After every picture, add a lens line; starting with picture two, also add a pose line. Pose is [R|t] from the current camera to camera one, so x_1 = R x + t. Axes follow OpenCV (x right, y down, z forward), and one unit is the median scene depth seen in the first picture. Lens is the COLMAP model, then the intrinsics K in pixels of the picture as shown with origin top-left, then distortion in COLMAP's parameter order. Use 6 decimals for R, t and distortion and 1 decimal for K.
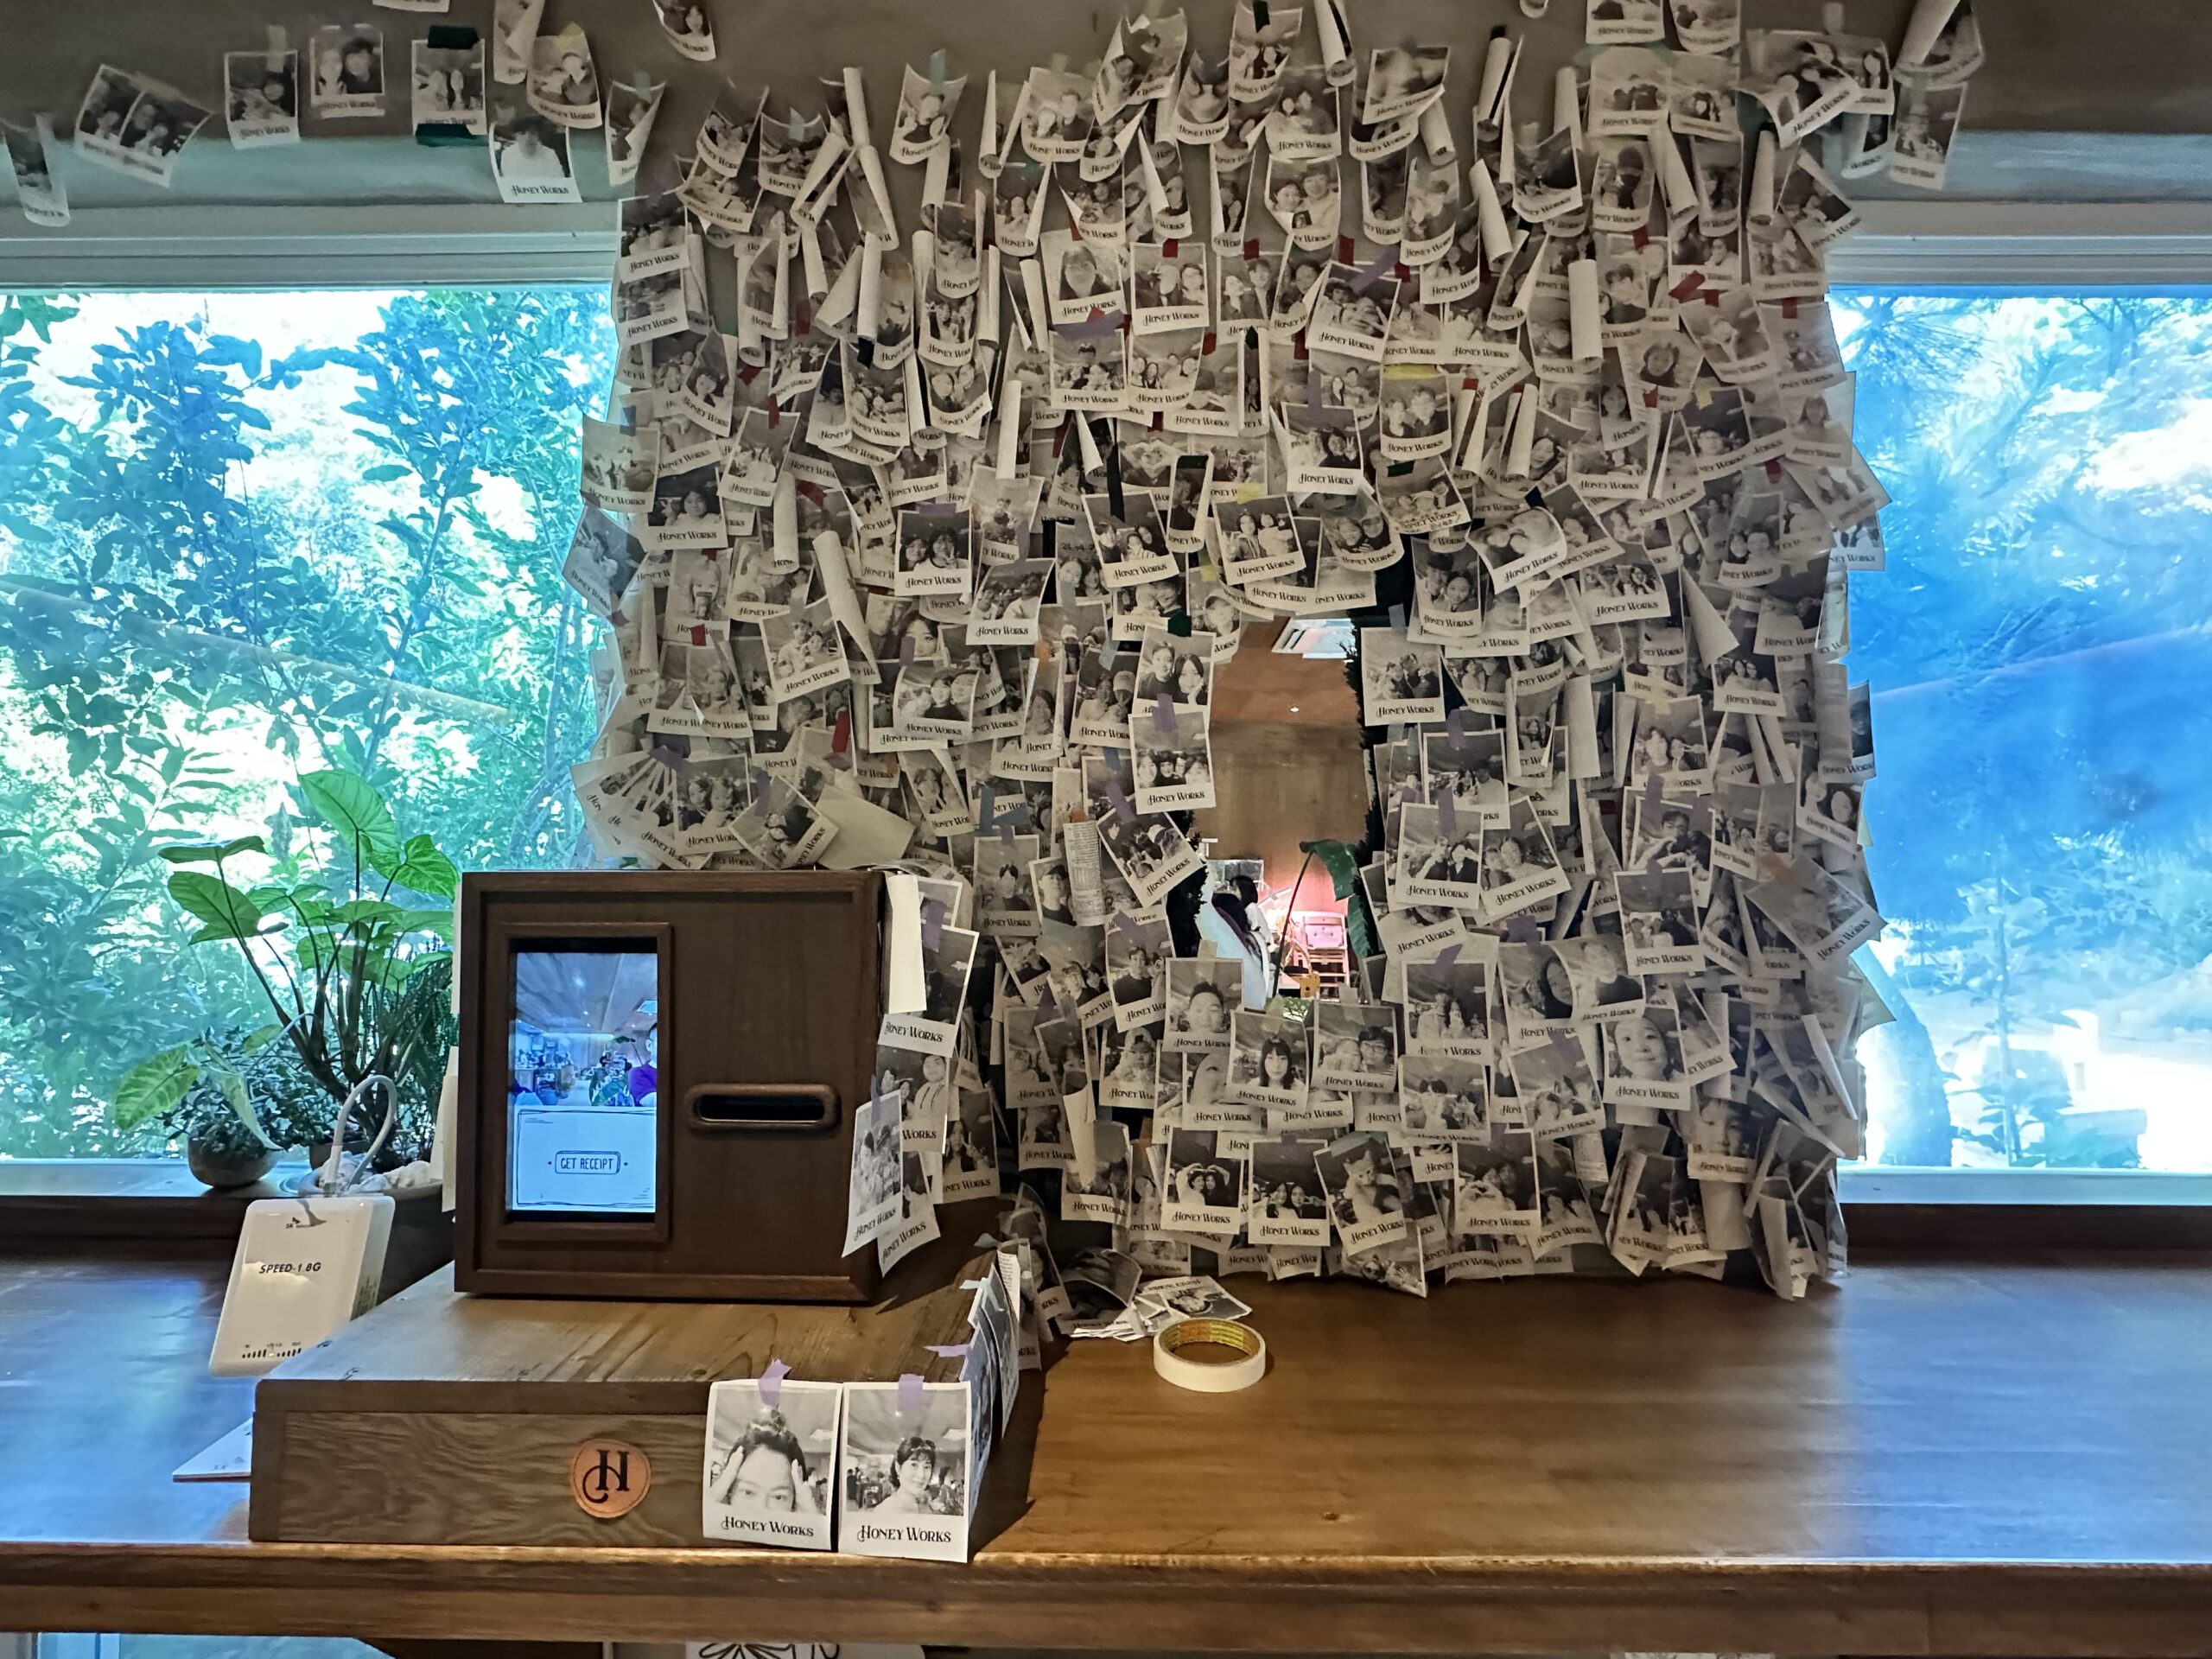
lens RADIAL K [[1013.7, 0, 1106.0], [0, 1013.7, 829.5], [0, 0, 1]] dist [0.003225, -0.000318]
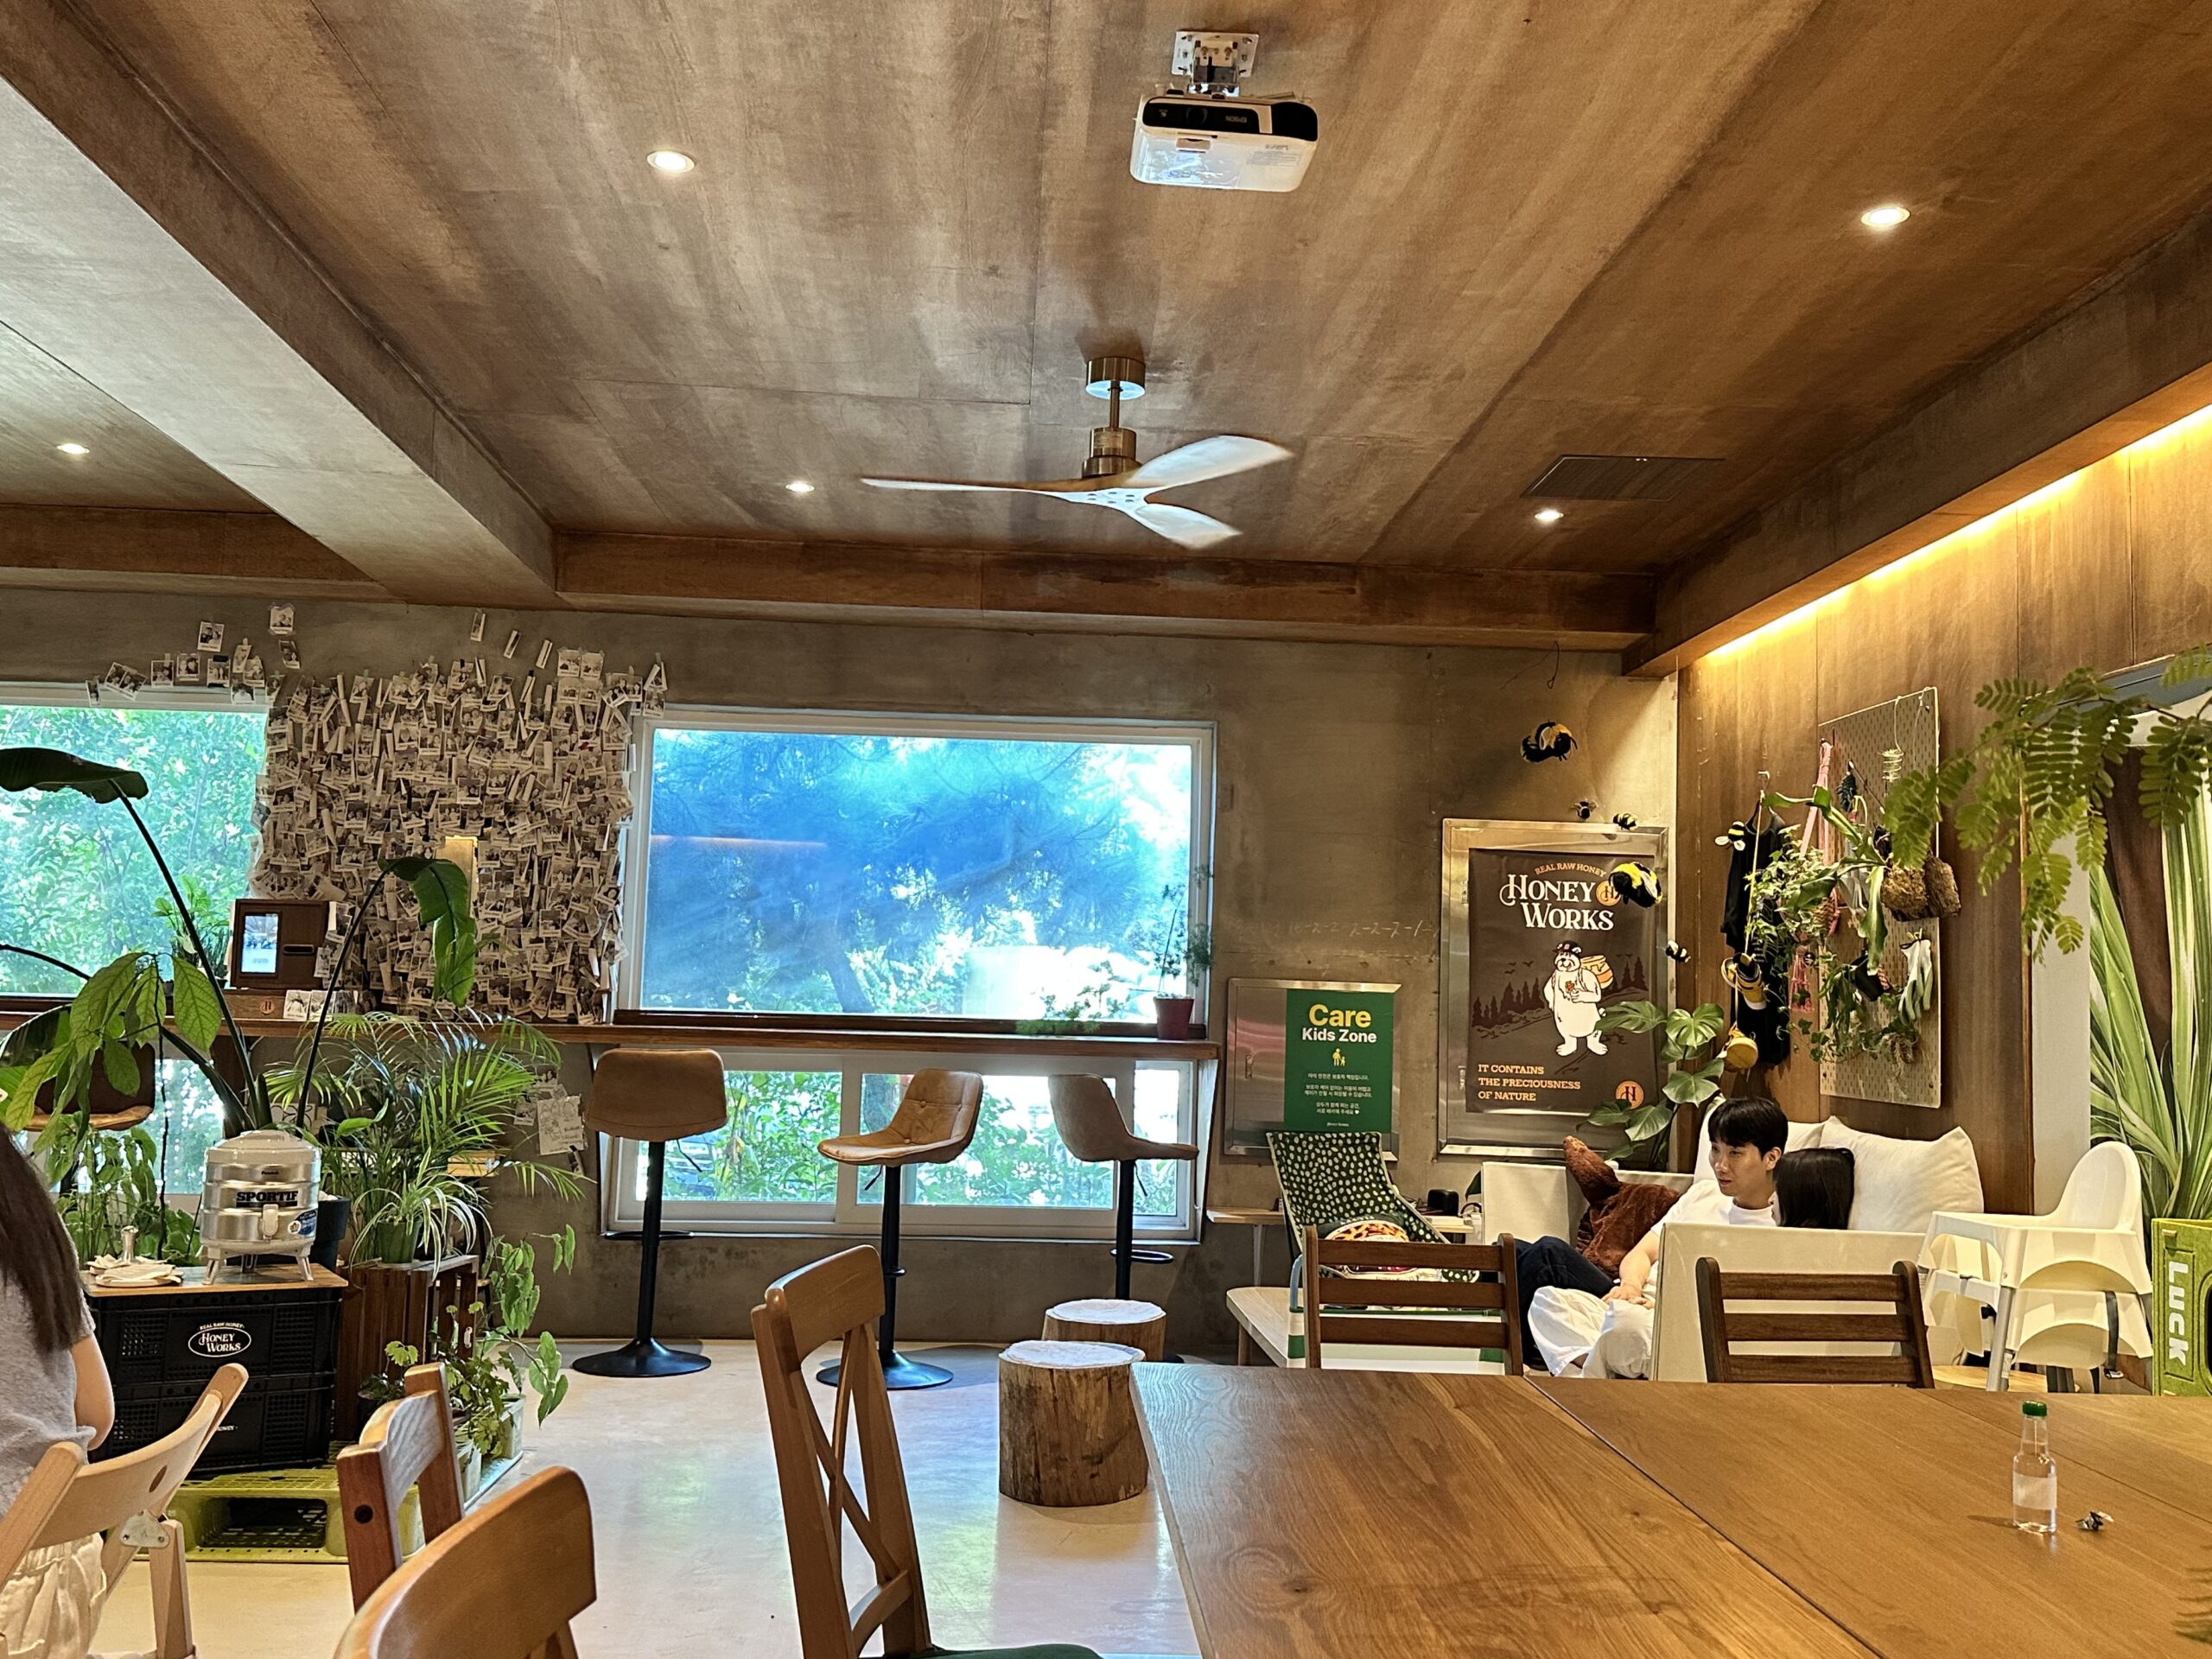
lens RADIAL K [[1964.3, 0, 1106.0], [0, 1964.3, 829.5], [0, 0, 1]] dist [0.189086, -0.417375]
pose [[0.998171, 0.029693, 0.052662, 2.063946], [-0.026563, 0.997895, -0.059165, 0.118297], [-0.054308, 0.057658, 0.996858, -6.064798]]
